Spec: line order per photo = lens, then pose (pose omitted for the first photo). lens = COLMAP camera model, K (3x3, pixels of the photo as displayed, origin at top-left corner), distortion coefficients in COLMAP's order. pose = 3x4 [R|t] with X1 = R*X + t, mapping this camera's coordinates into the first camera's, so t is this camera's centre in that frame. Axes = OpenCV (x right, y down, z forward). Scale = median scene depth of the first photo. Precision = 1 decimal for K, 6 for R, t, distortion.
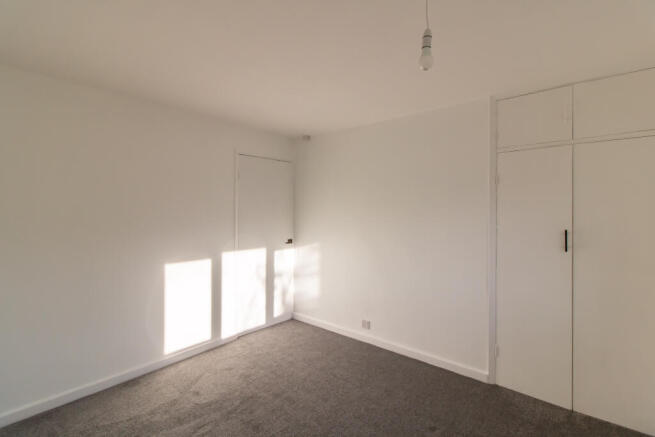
lens RADIAL K [[300.3, 0, 326.4], [0, 300.3, 214.7], [0, 0, 1]] dist [0.000575, 0.000462]
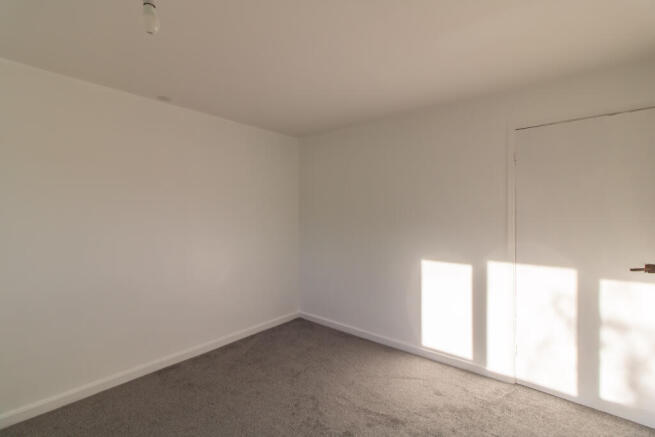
lens RADIAL K [[300.3, 0, 327.3], [0, 300.3, 215.0], [0, 0, 1]] dist [0.000575, 0.000462]
pose [[0.009989, 0.009516, -0.999905, 0.457649], [-0.006119, 0.999937, 0.009455, -0.000742], [0.999931, 0.006024, 0.010046, 0.584832]]
